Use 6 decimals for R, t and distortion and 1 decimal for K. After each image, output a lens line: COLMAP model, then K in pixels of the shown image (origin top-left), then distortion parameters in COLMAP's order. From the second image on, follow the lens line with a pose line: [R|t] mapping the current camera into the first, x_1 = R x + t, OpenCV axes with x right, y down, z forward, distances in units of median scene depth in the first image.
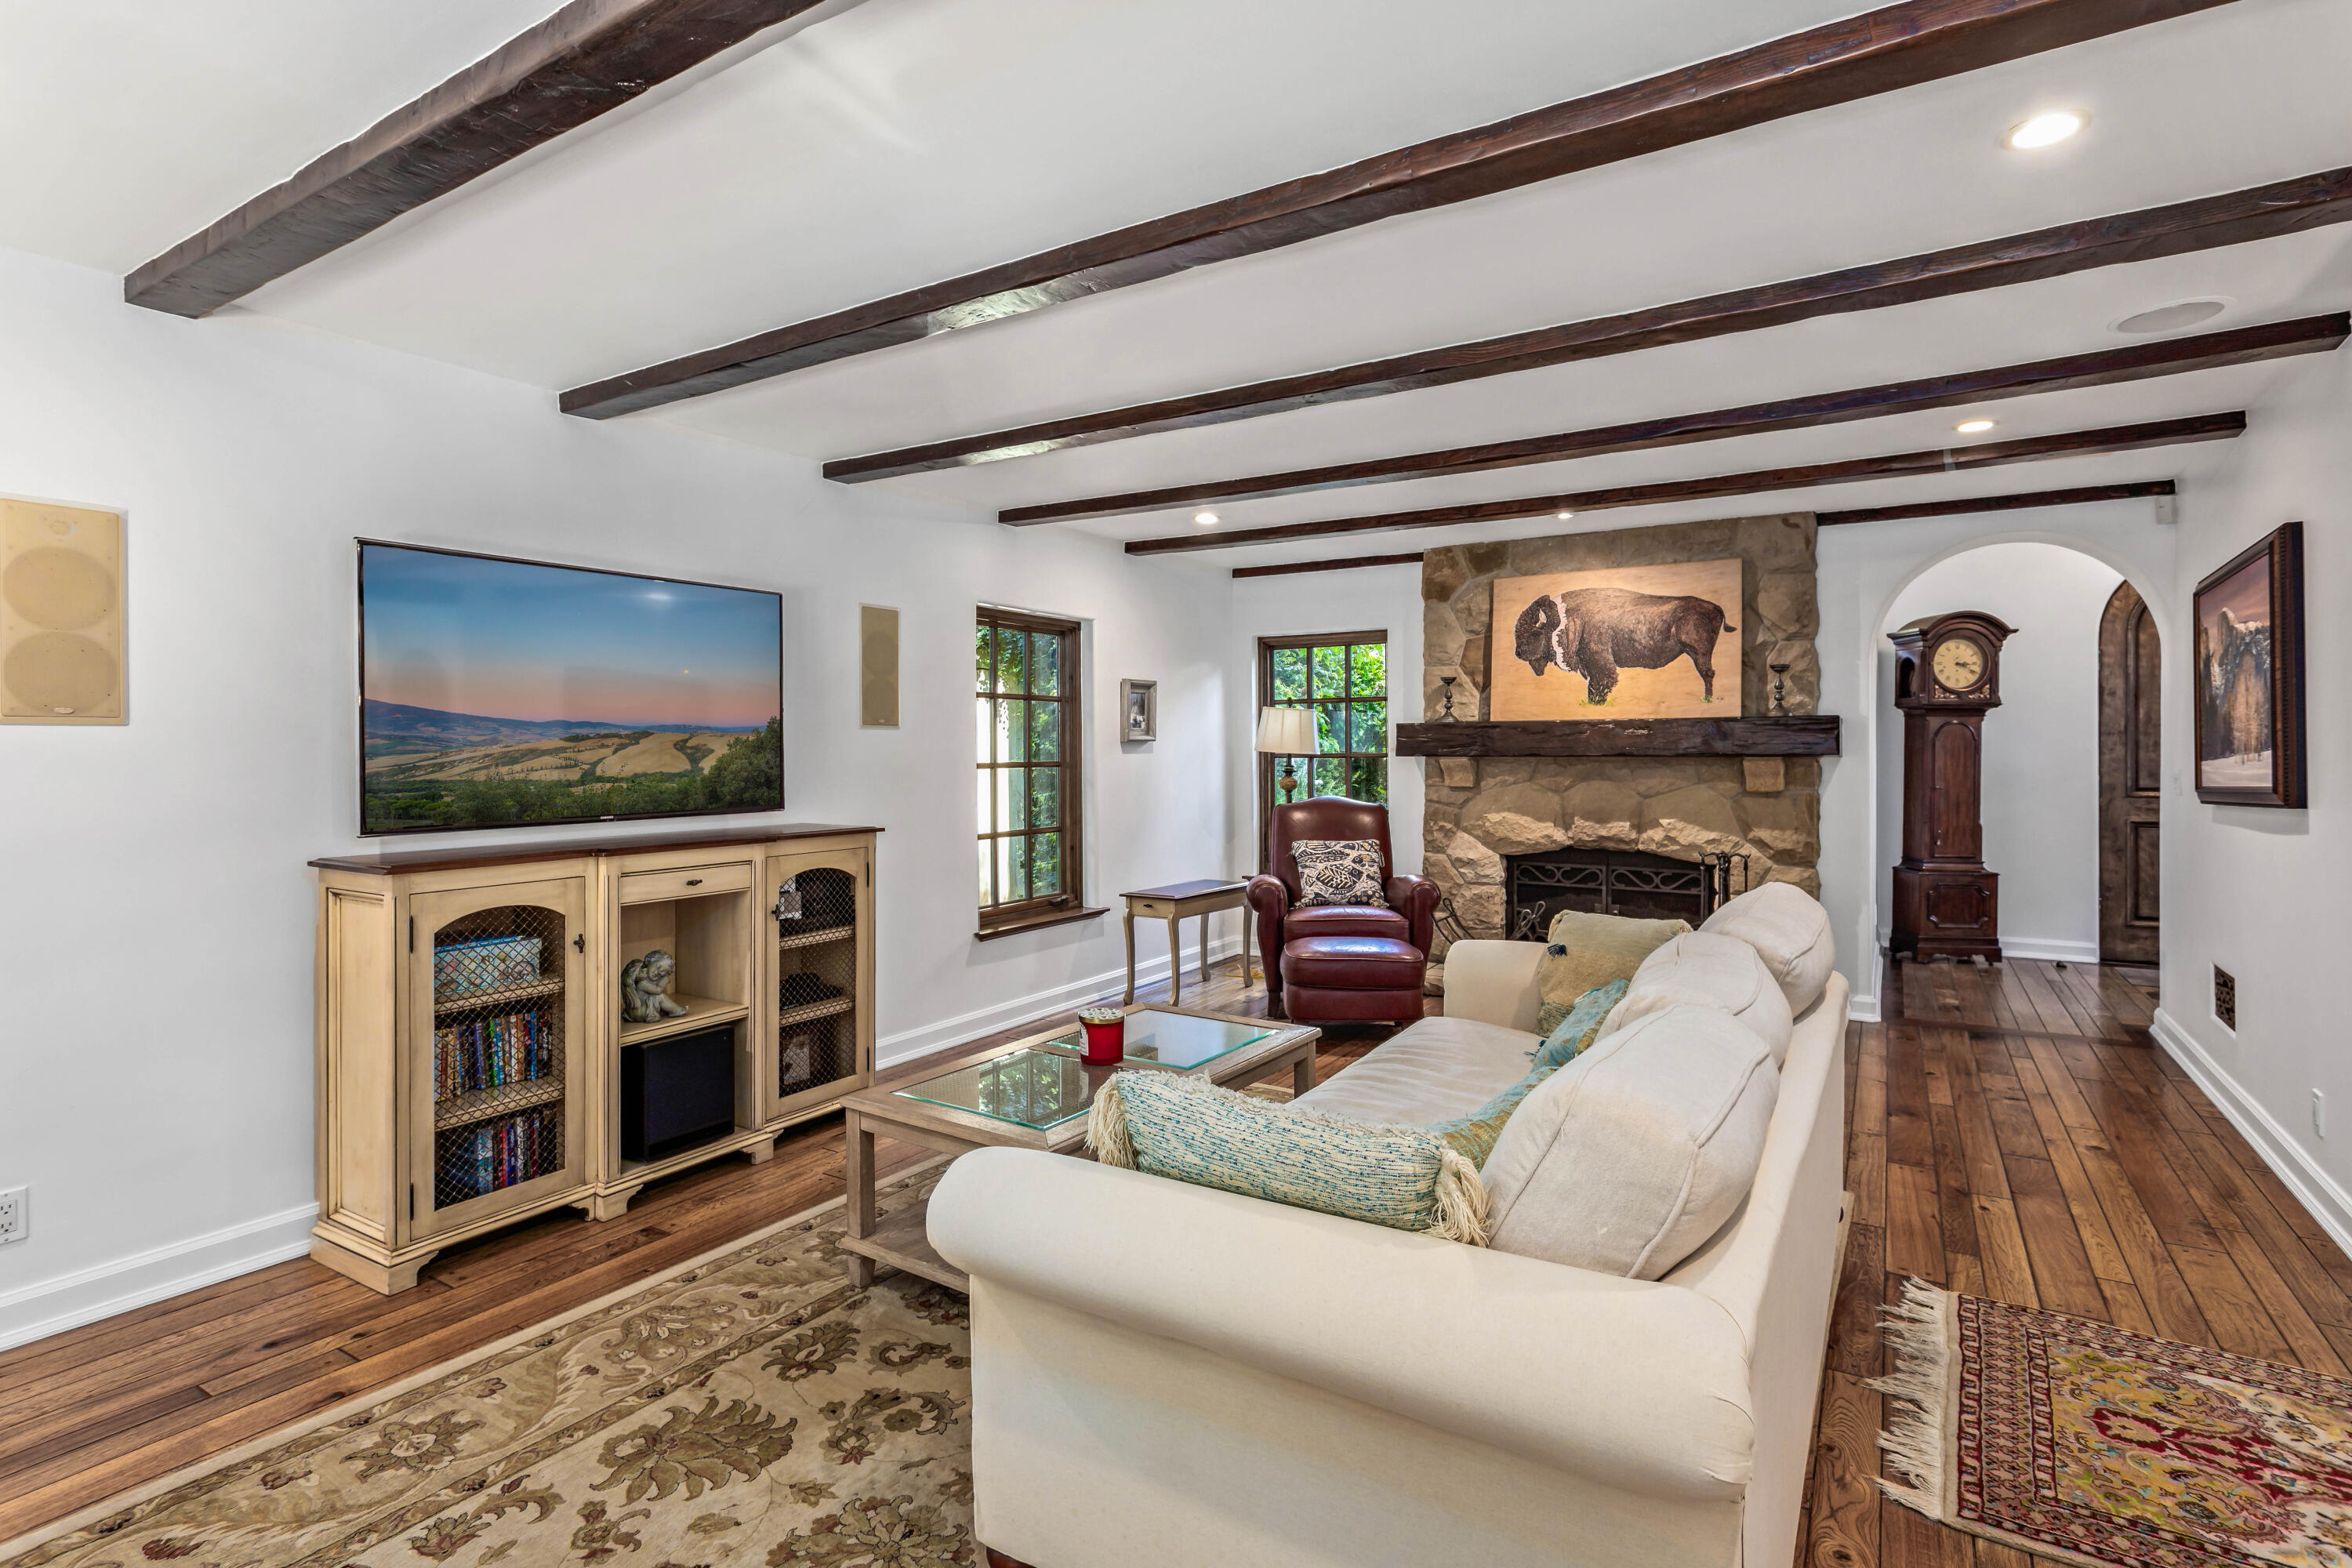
lens RADIAL K [[1134.9, 0, 1169.0], [0, 1134.9, 748.0], [0, 0, 1]] dist [0.001558, 0.001114]
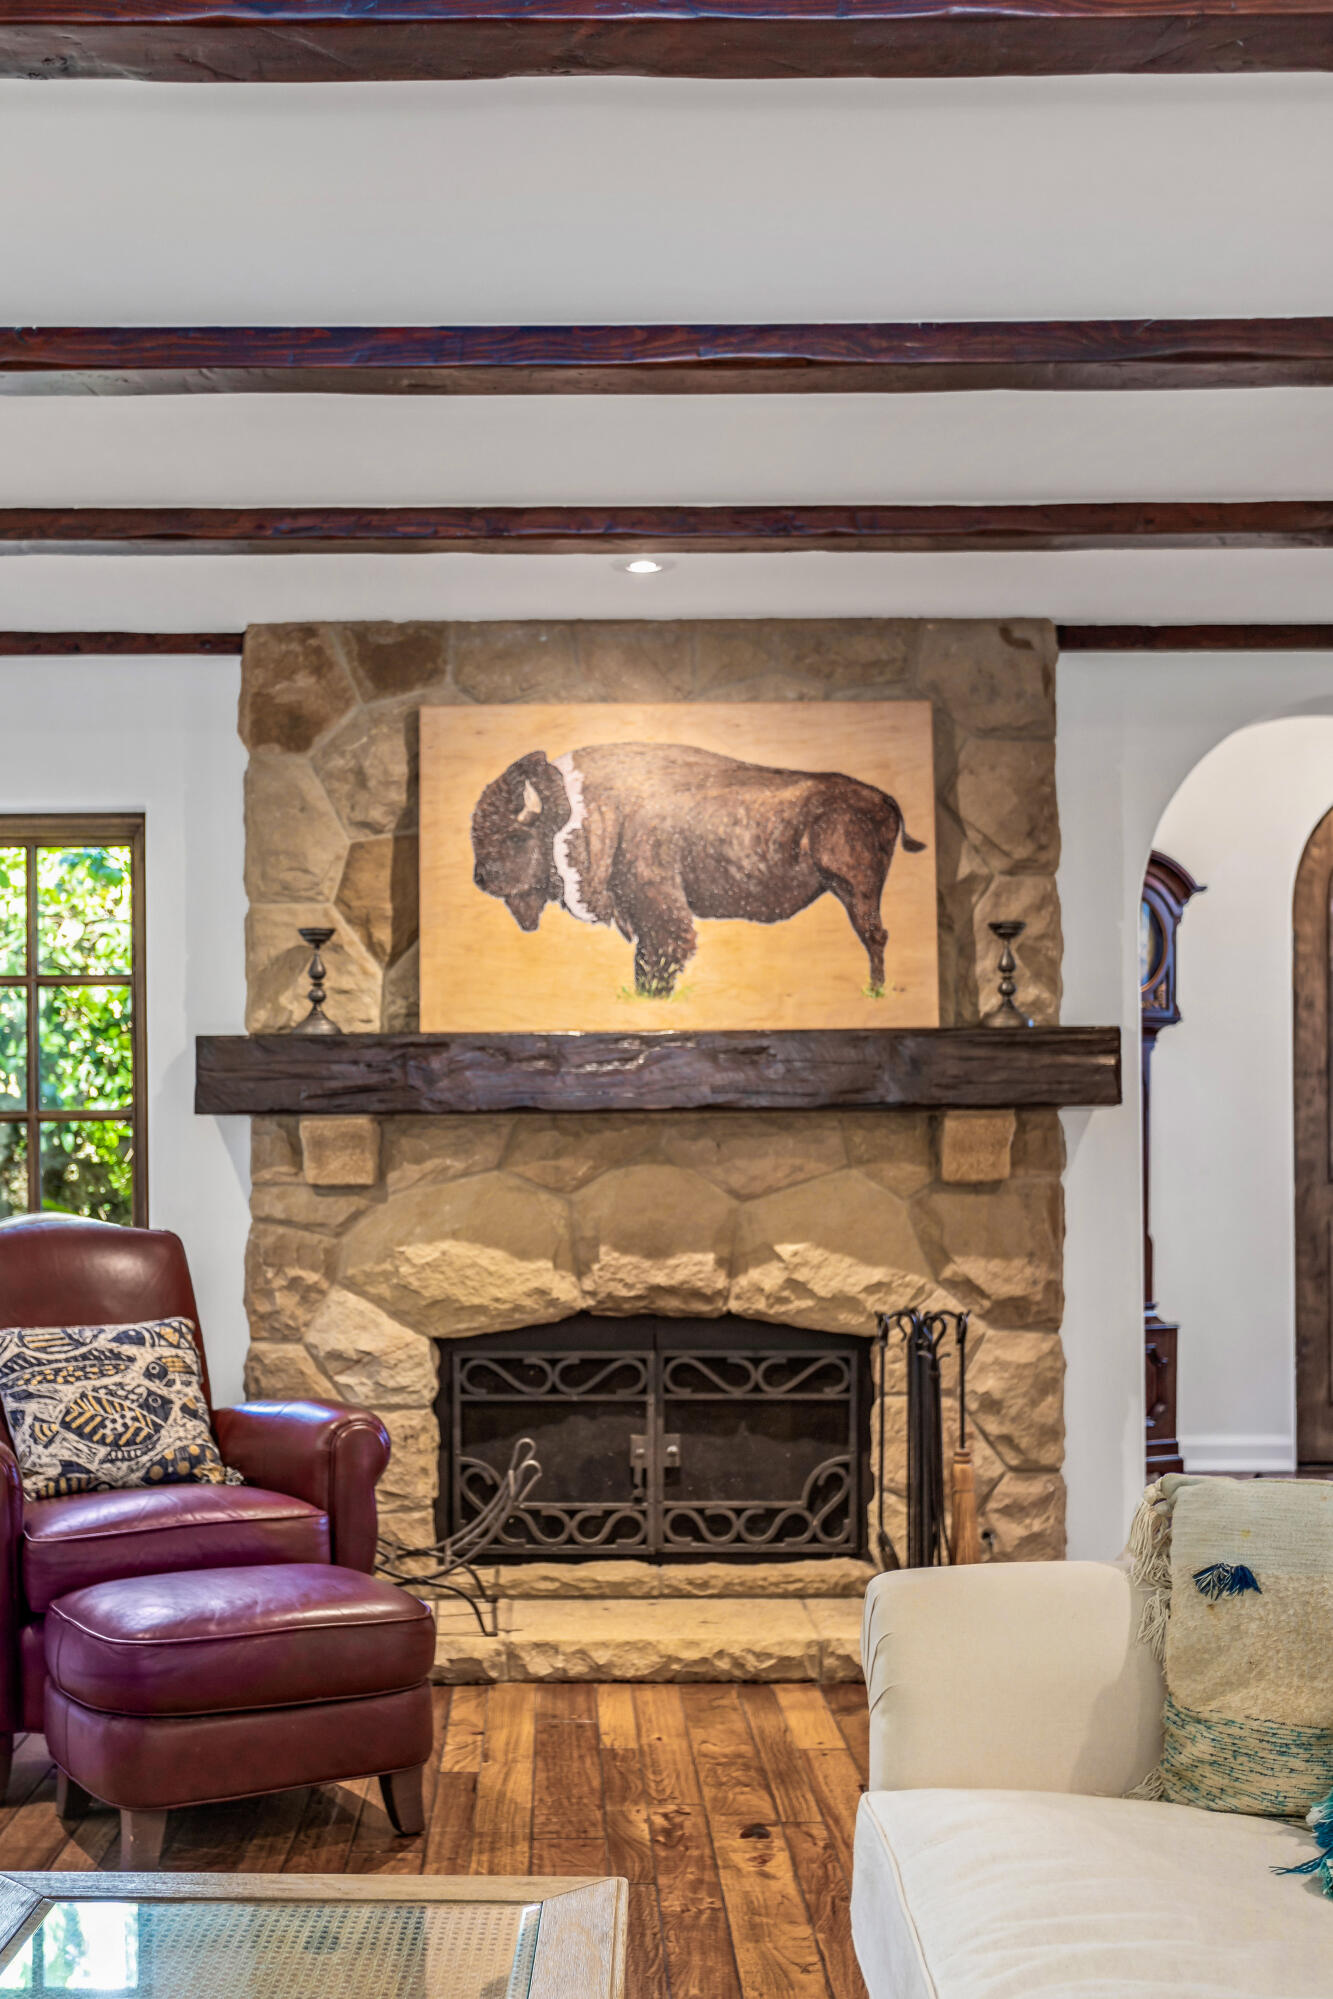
lens RADIAL K [[2294.3, 0, 544.2], [0, 2294.3, 1108.5], [0, 0, 1]] dist [-0.002551, 0.000000]
pose [[0.851604, -0.001017, 0.524185, -0.132872], [0.003843, 0.999983, -0.004303, 0.009308], [-0.524172, 0.005679, 0.851594, 0.222913]]
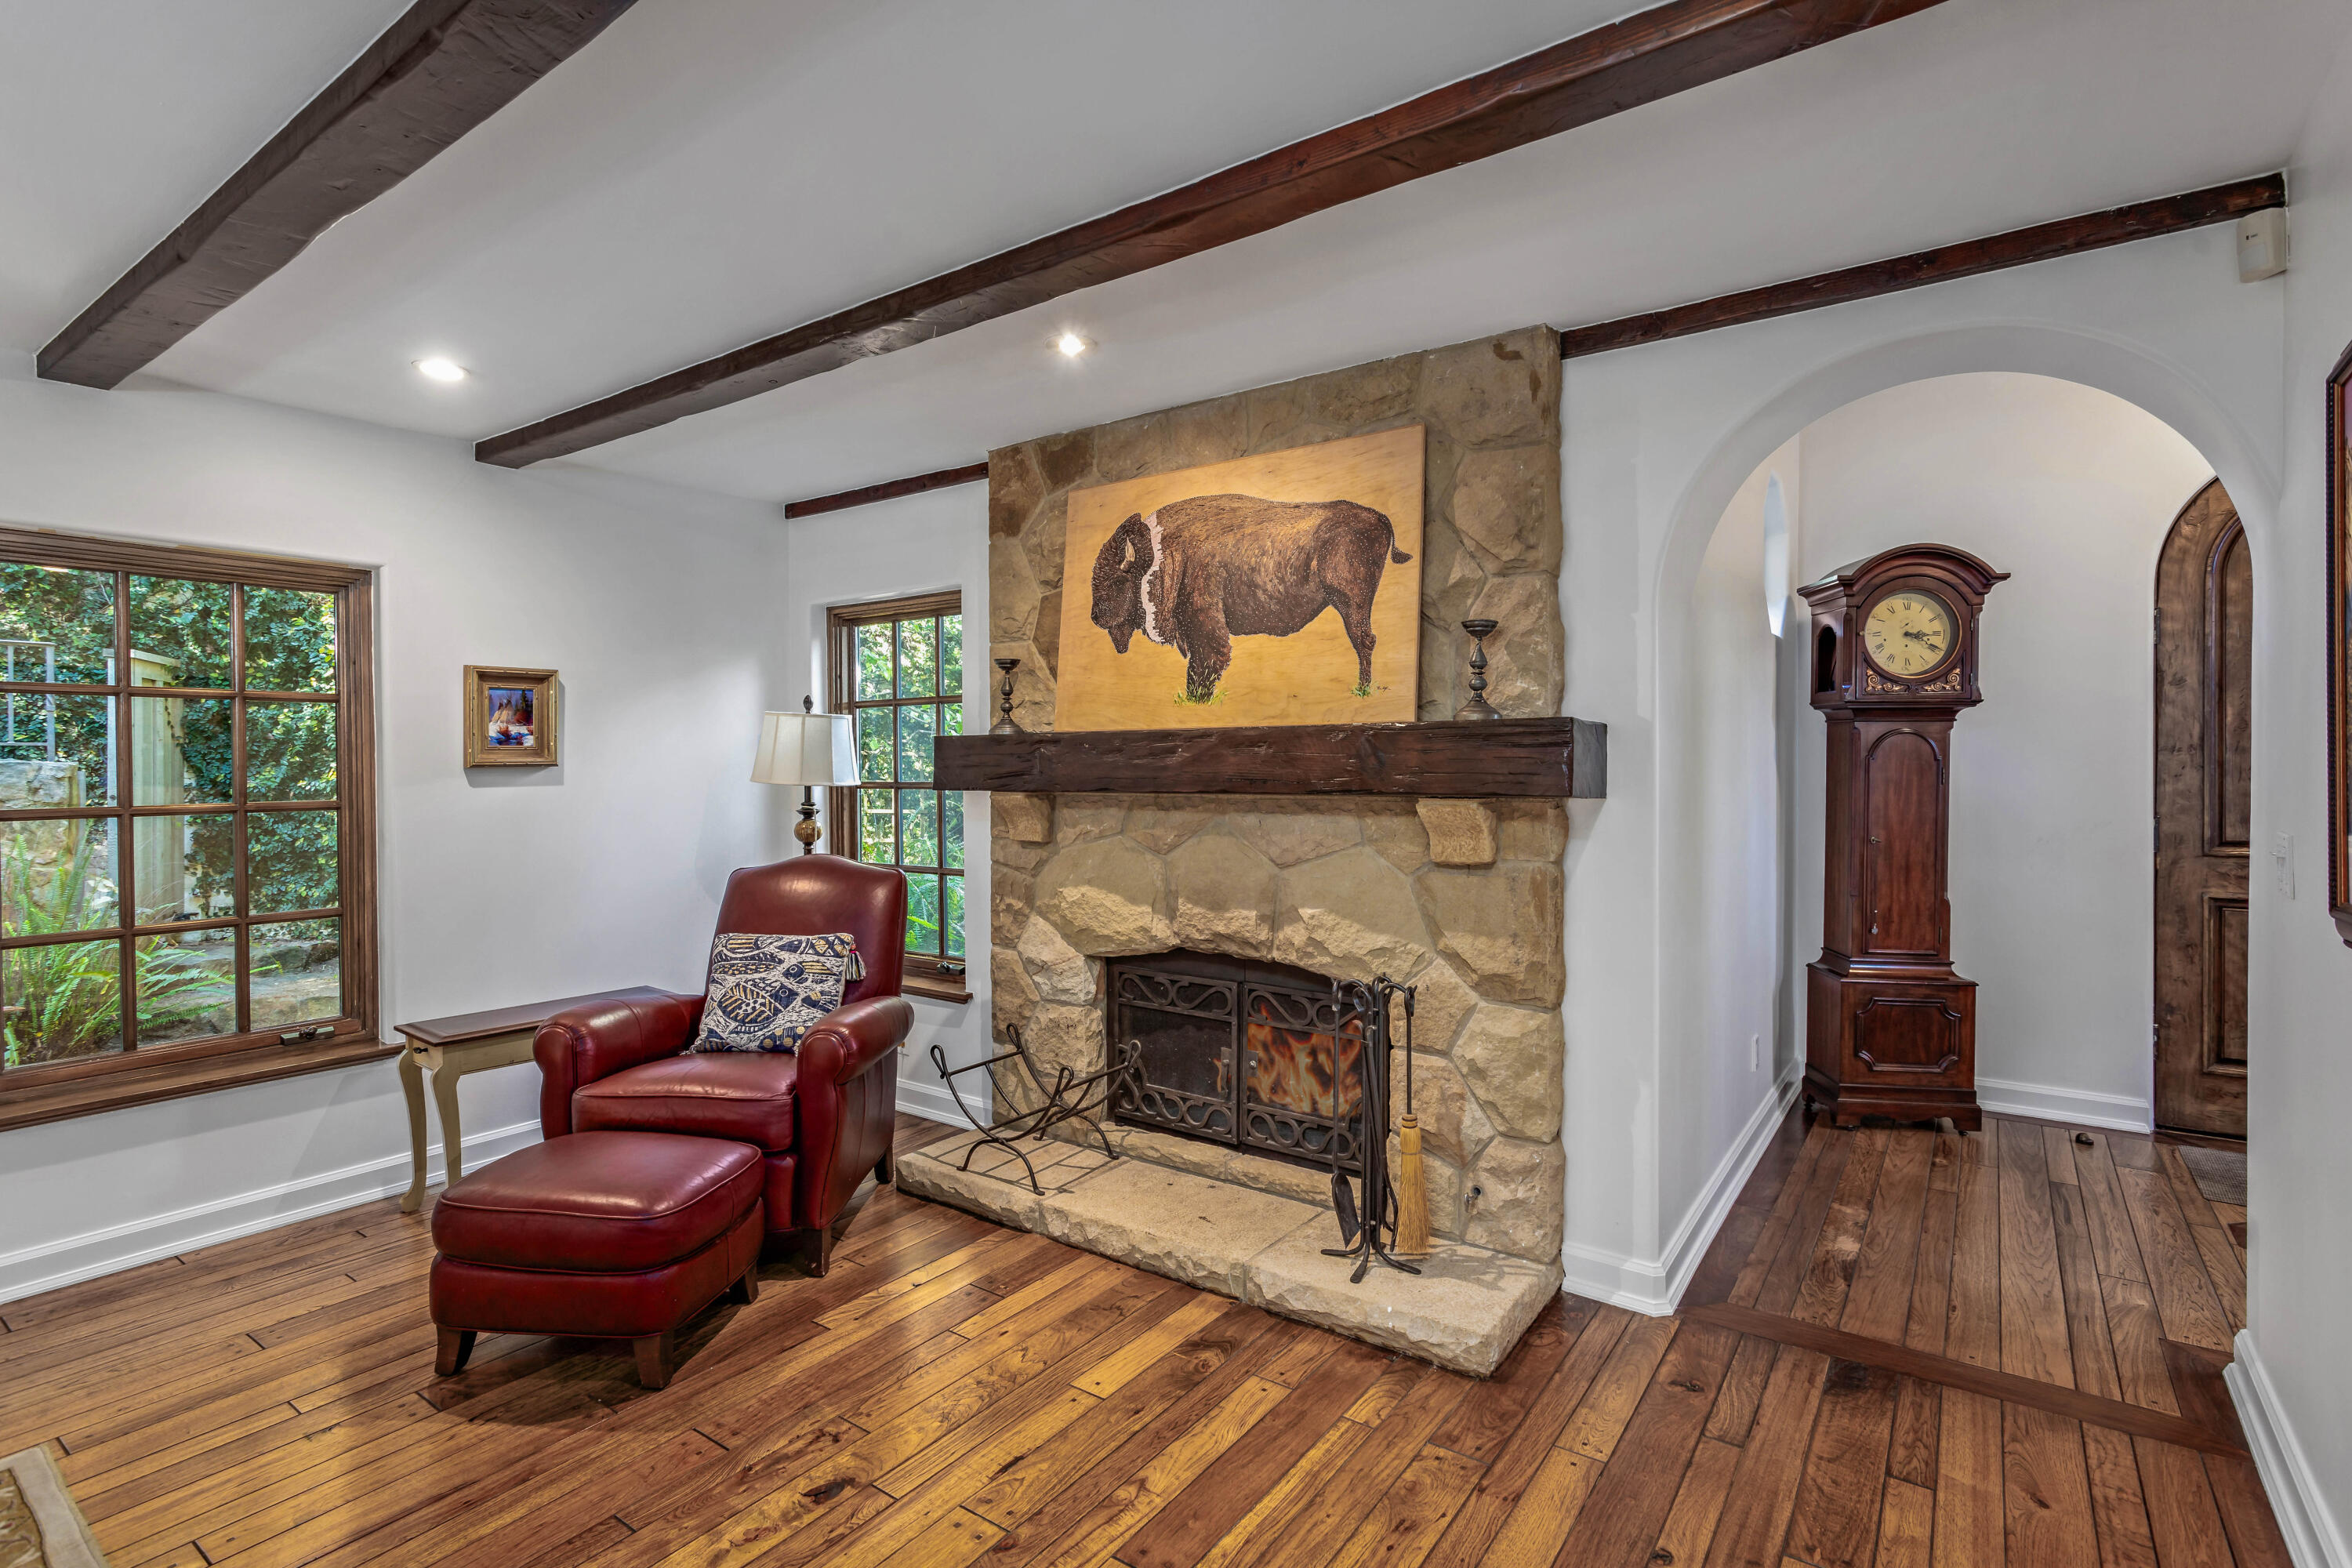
lens RADIAL K [[1134.9, 0, 1153.8], [0, 1134.9, 768.8], [0, 0, 1]] dist [0.001558, 0.001114]
pose [[0.997896, -0.001671, -0.064820, 0.363656], [0.002119, 0.999974, 0.006845, -0.008291], [0.064807, -0.006968, 0.997873, 0.404867]]
